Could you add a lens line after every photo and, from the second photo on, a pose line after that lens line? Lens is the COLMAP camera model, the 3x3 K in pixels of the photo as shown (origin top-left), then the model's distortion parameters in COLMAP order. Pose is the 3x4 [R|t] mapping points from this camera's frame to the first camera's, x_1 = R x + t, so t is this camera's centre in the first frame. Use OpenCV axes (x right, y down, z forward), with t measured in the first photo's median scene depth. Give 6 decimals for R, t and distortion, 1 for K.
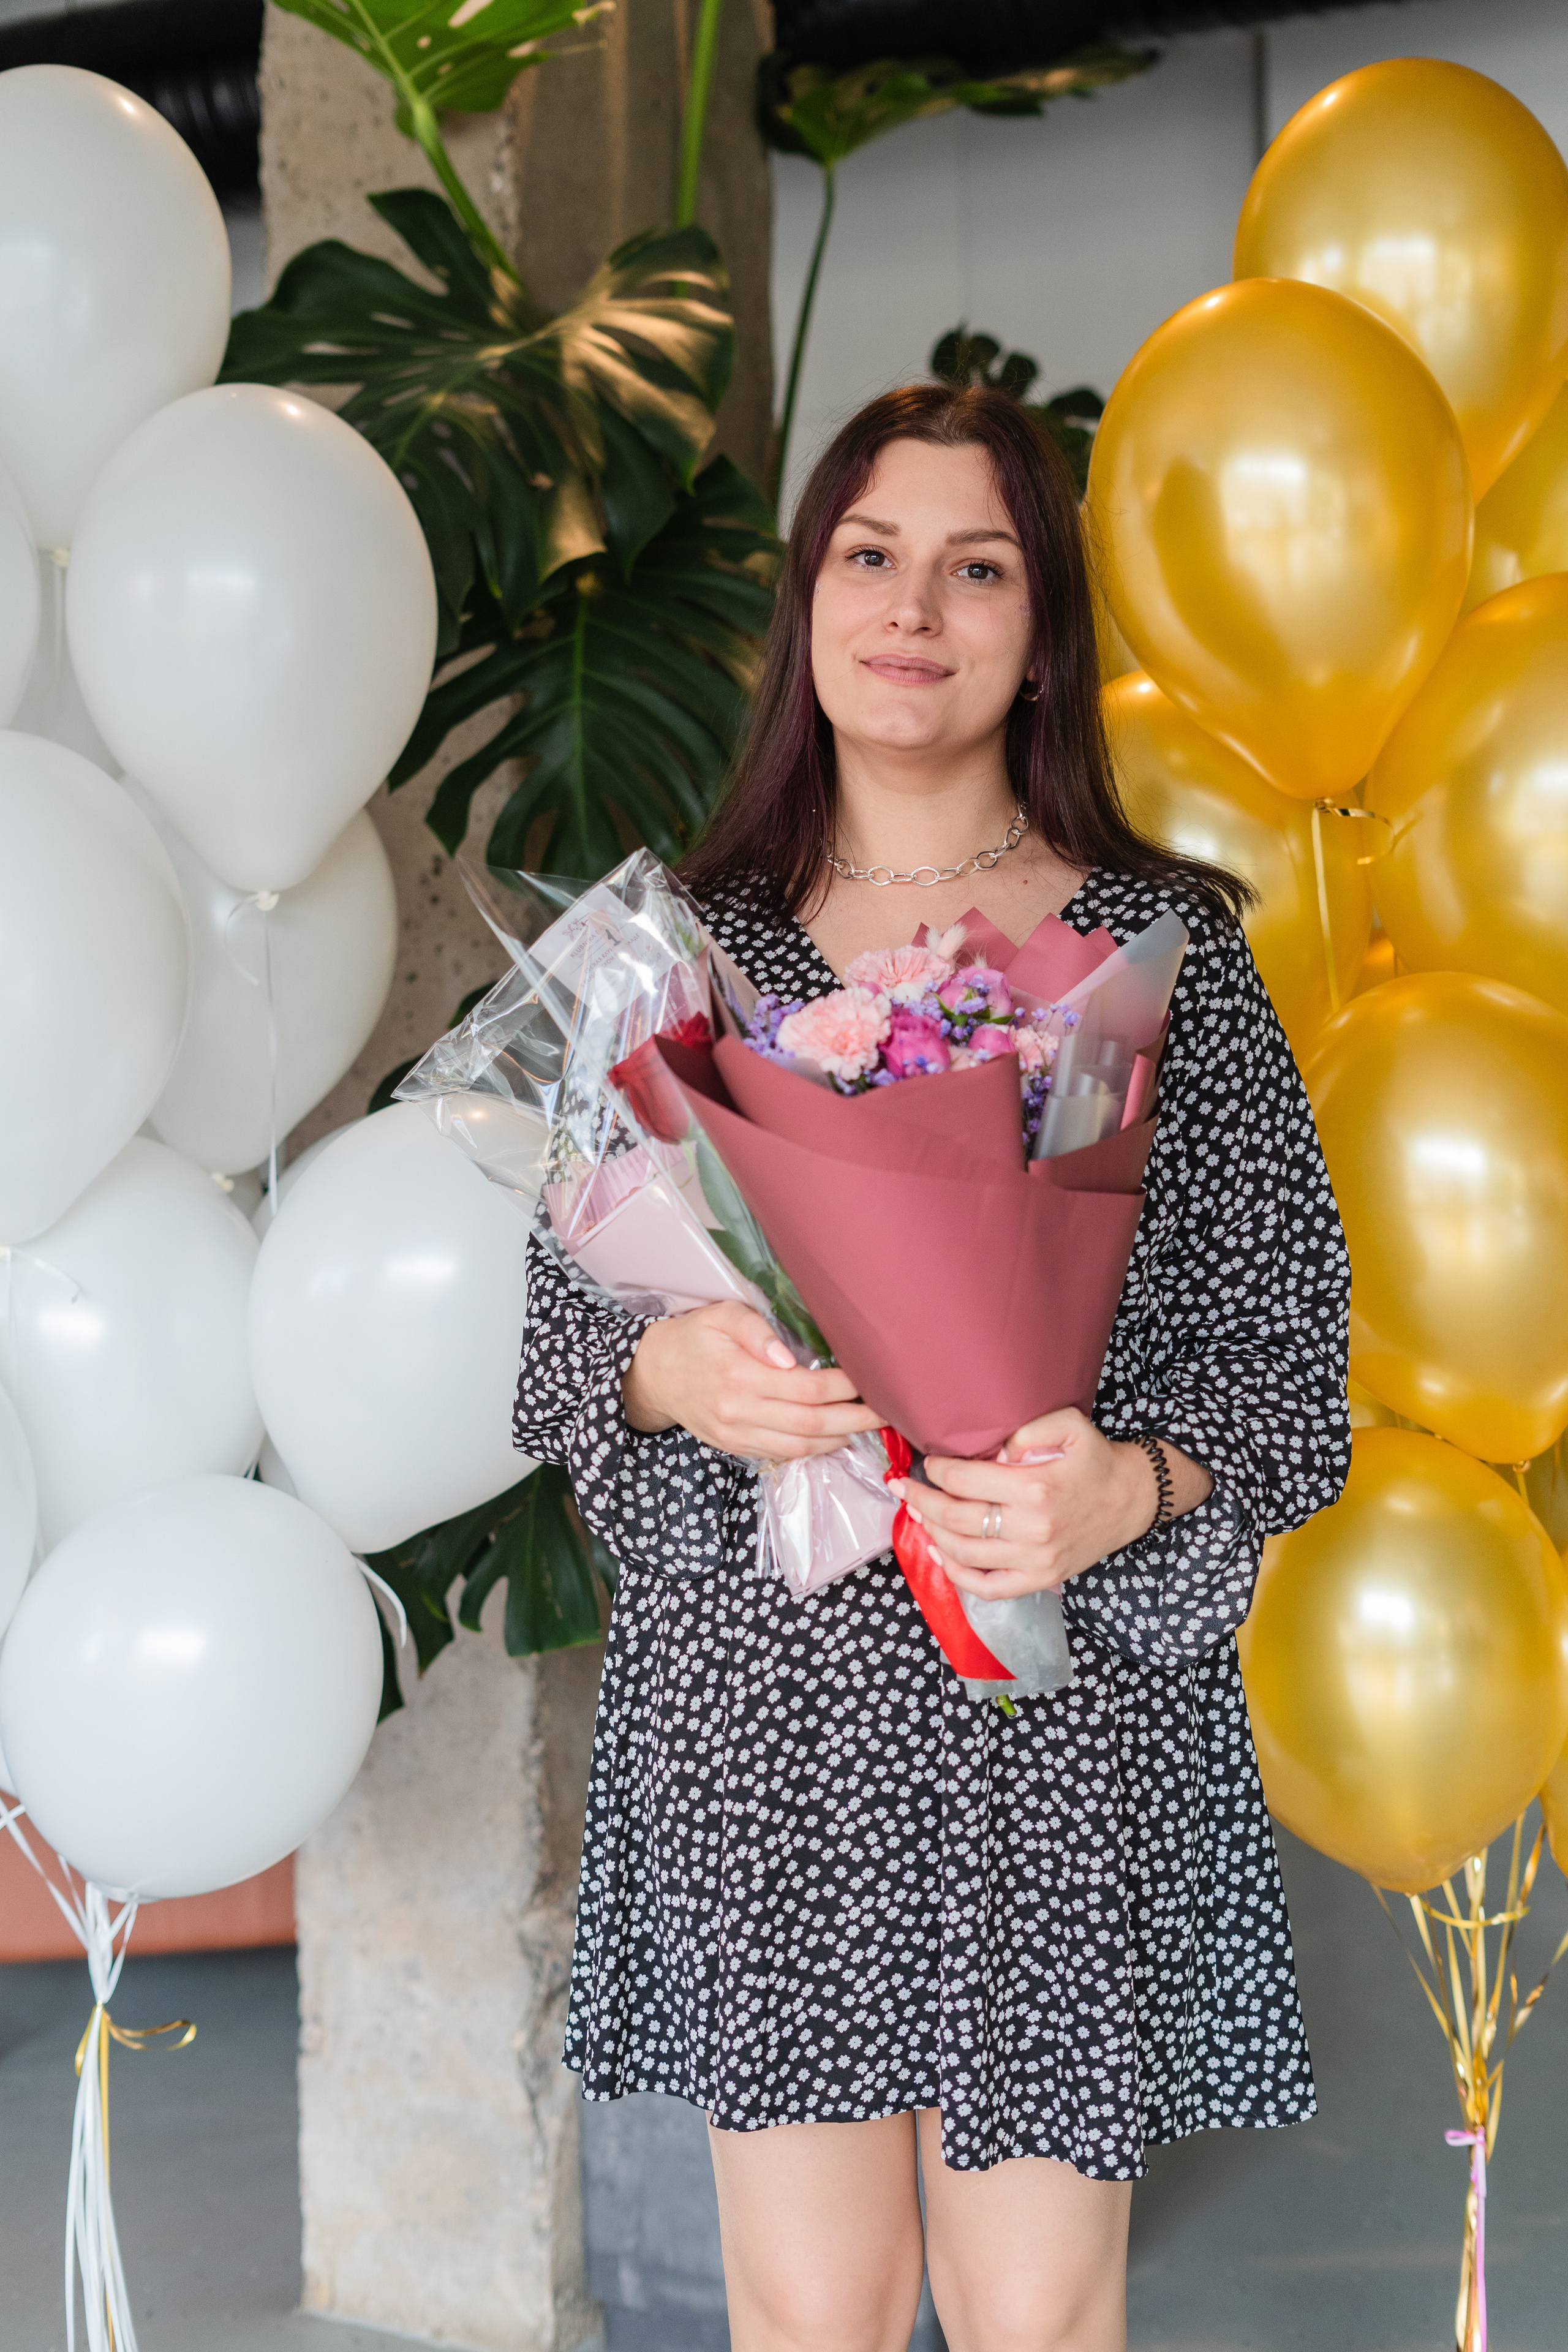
lens RADIAL K [[3391.4, 0, 788.0], [0, 3391.4, 1153.1], [0, 0, 1]] dist [0.040025, -0.070270]
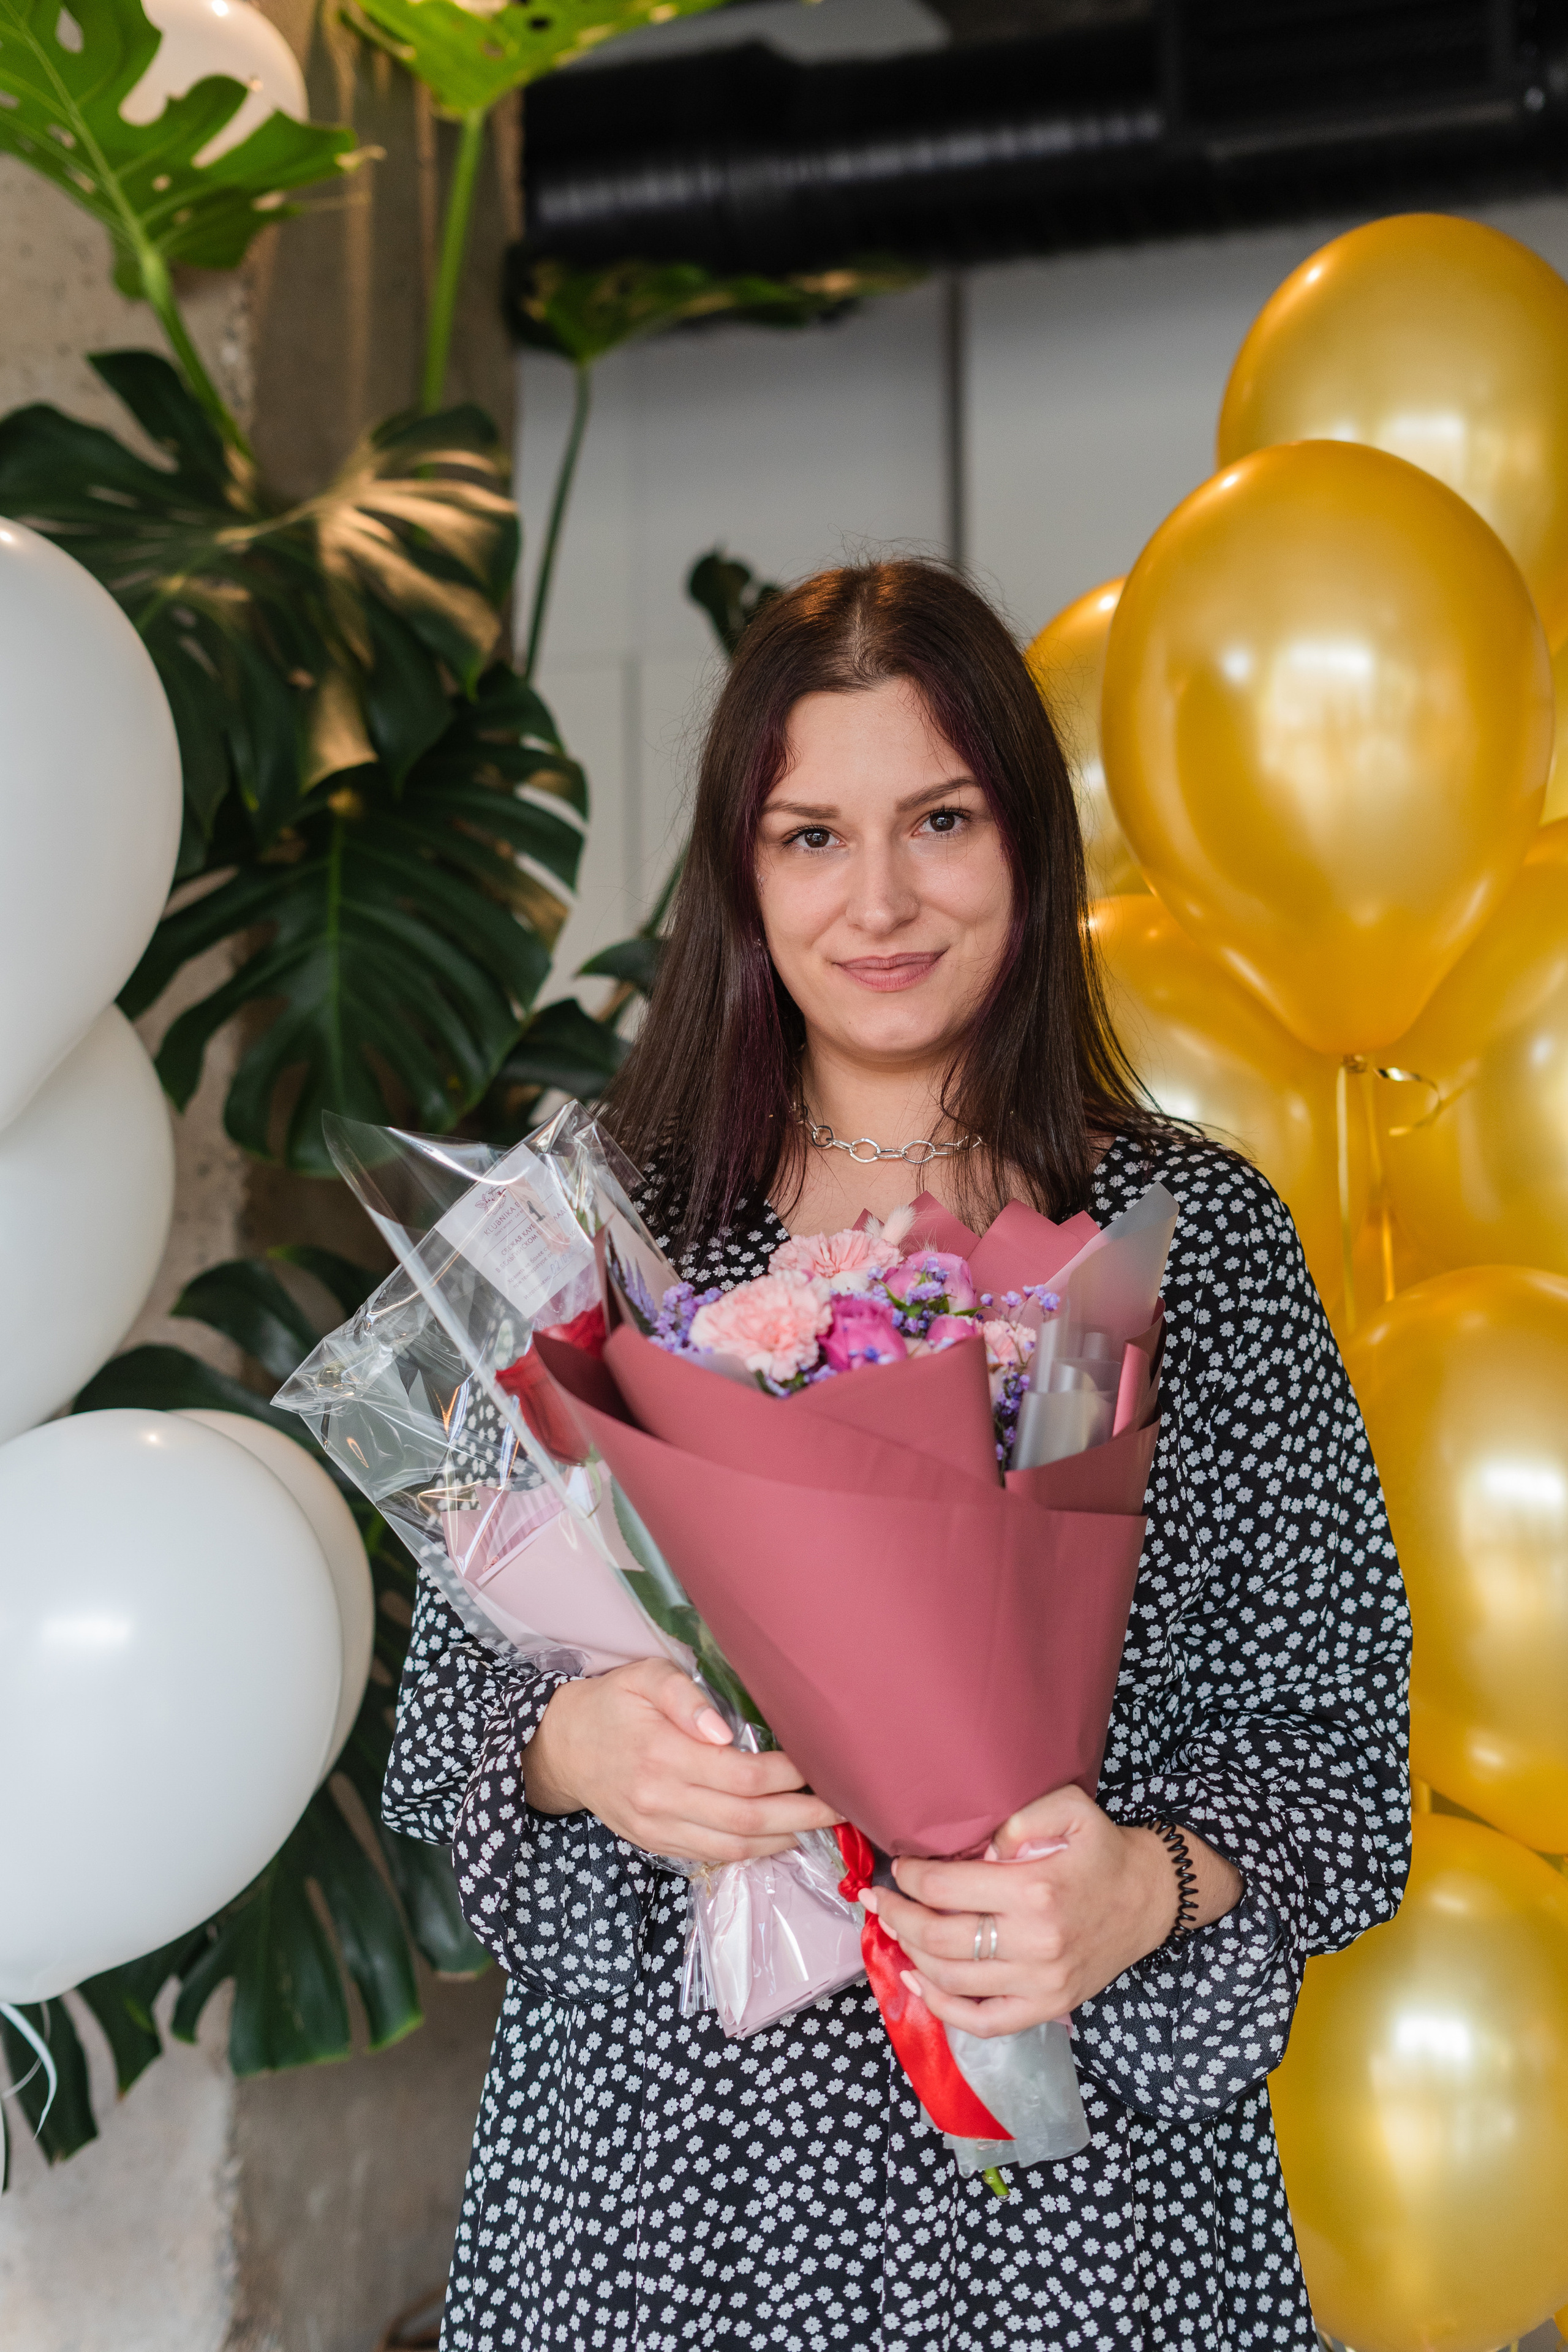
lens RADIAL K [[3415.1, 0, 730.1], [0, 3415.1, 1184.5], [0, 0, 1]] dist [-0.003676, 0.112676]
pose [[0.993064, 0.018443, 0.116122, -0.058302], [-0.009647, 0.997072, -0.075855, -0.006167], [-0.117181, 0.074209, 0.990334, 0.134155]]
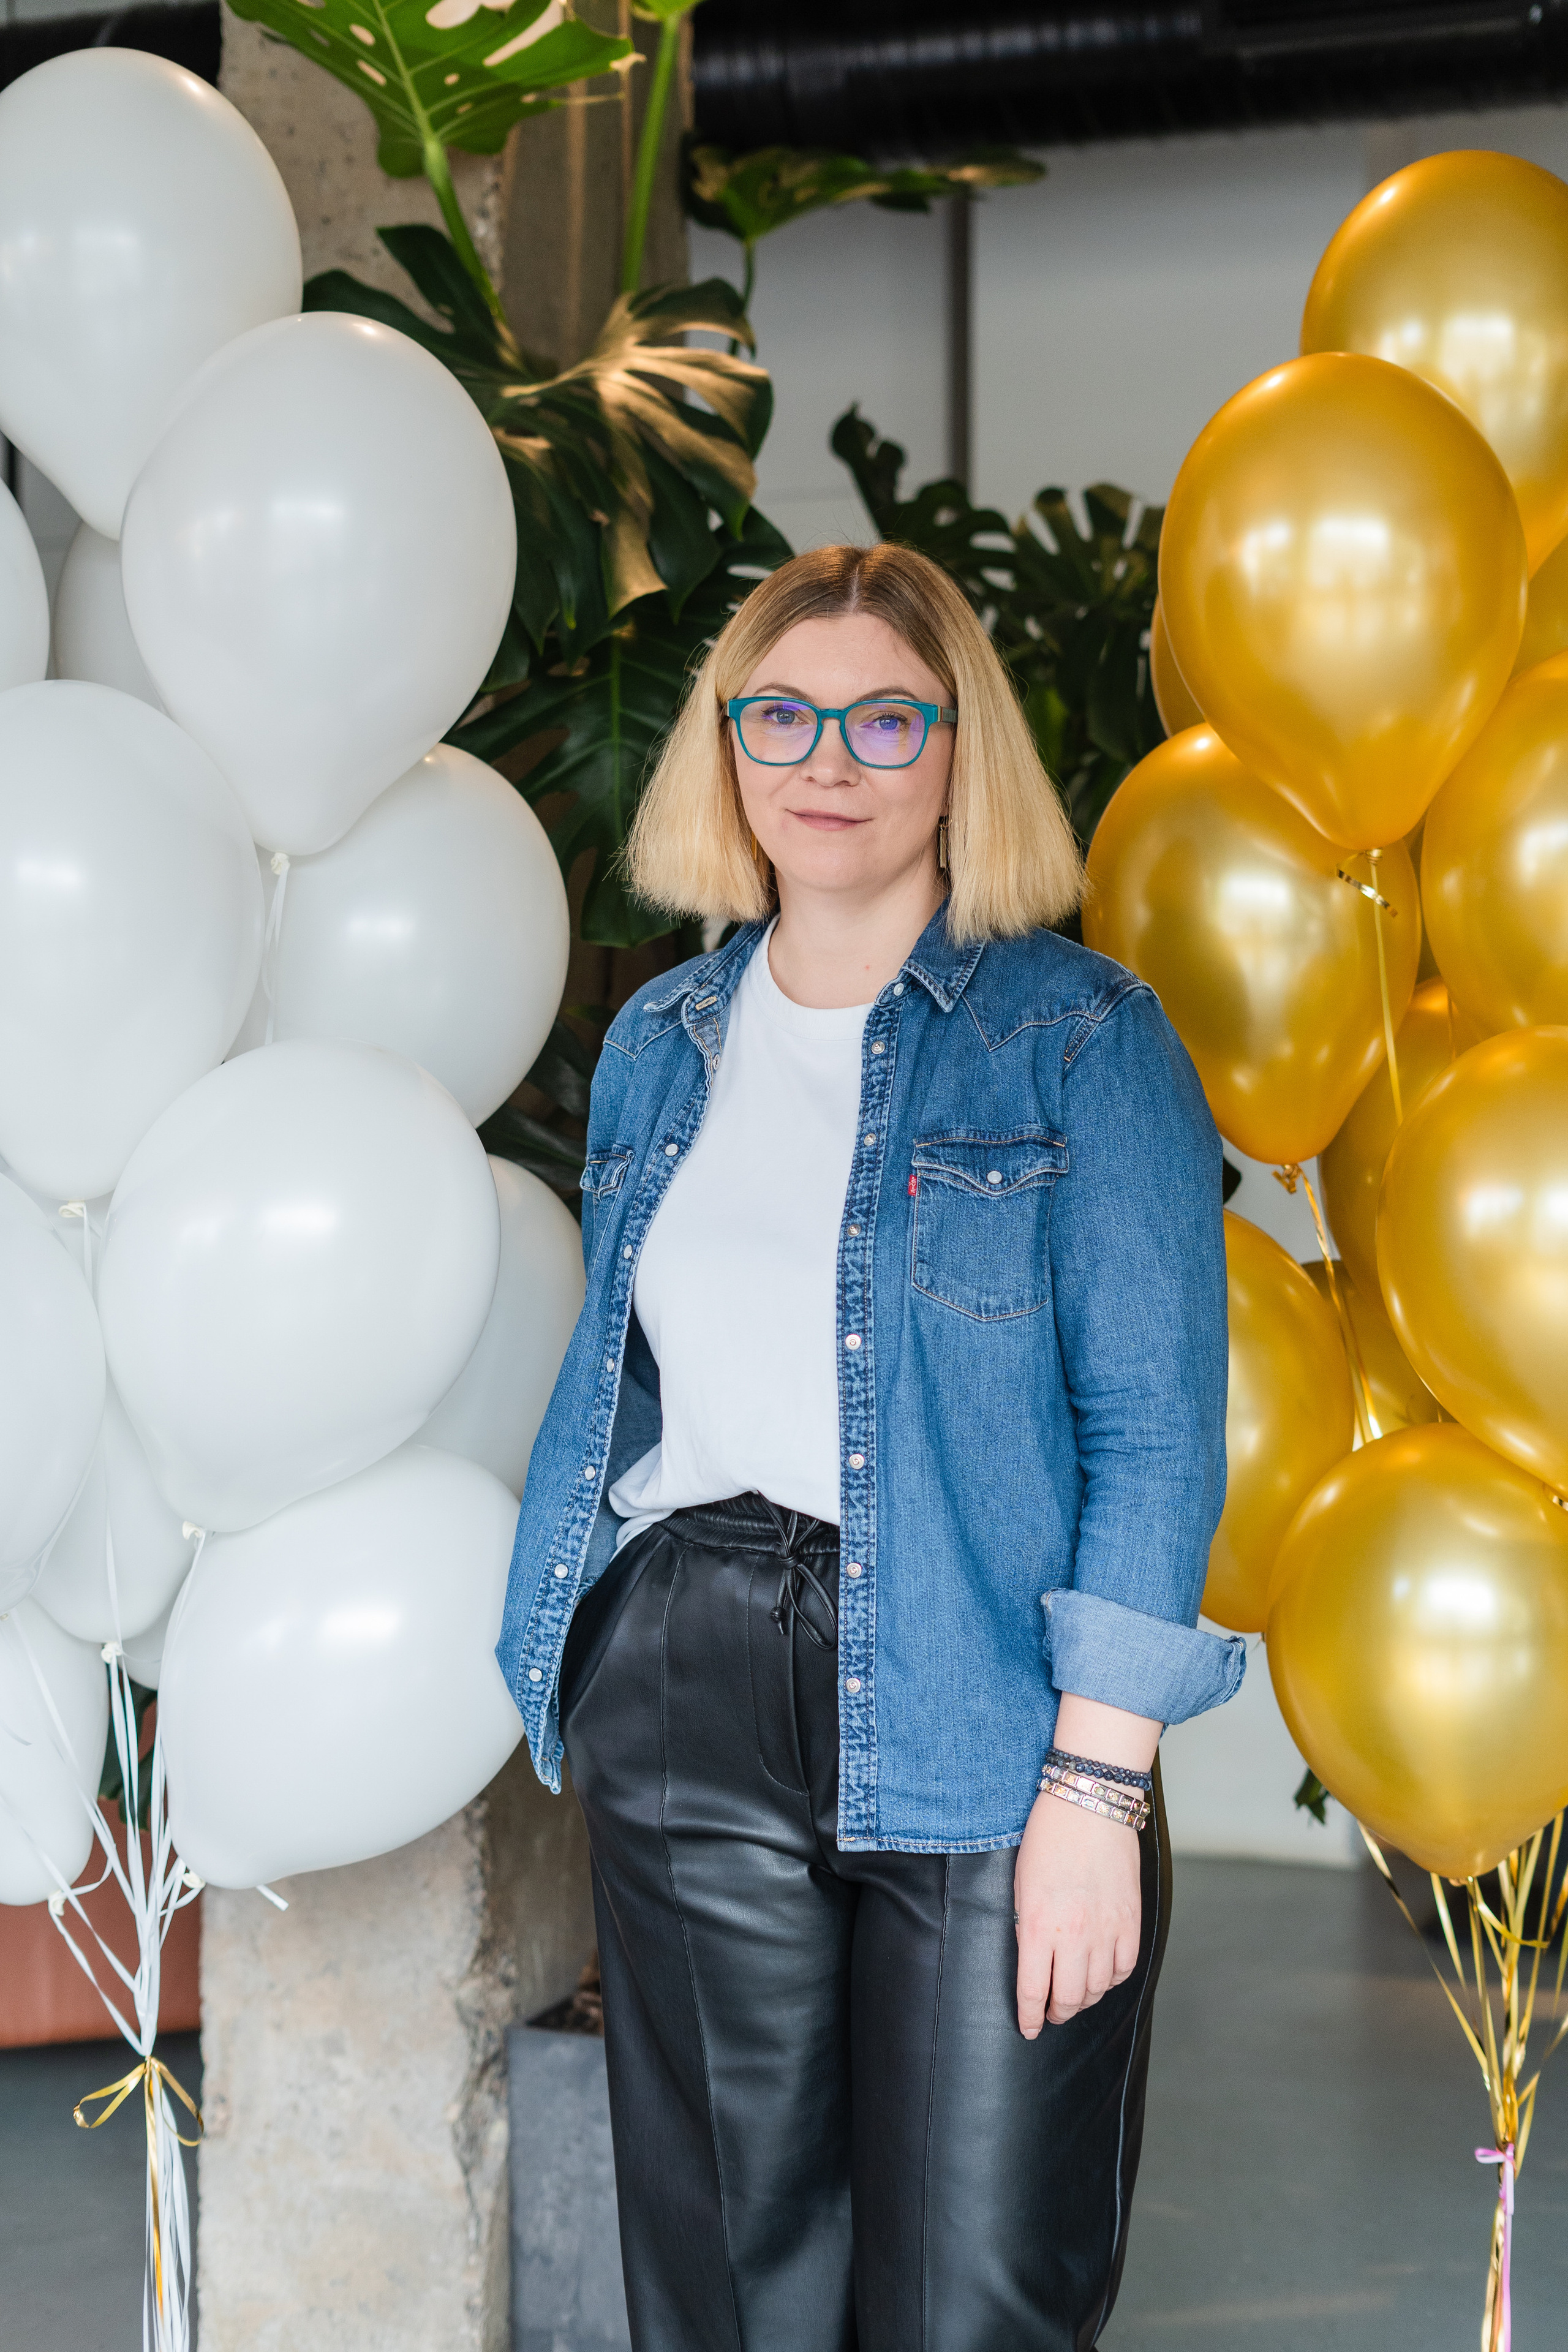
lens RADIAL K [[3421.2, 0, 784.0], [0, 3421.2, 1176.0], [0, 0, 1]] dist [0.020916, 0.037314]
pose [[0.982613, 0.020079, 0.184577, -0.186863], [-0.012959, 0.999127, -0.039704, 0.032681], [-0.185213, 0.036622, 0.982016, 0.006450]]
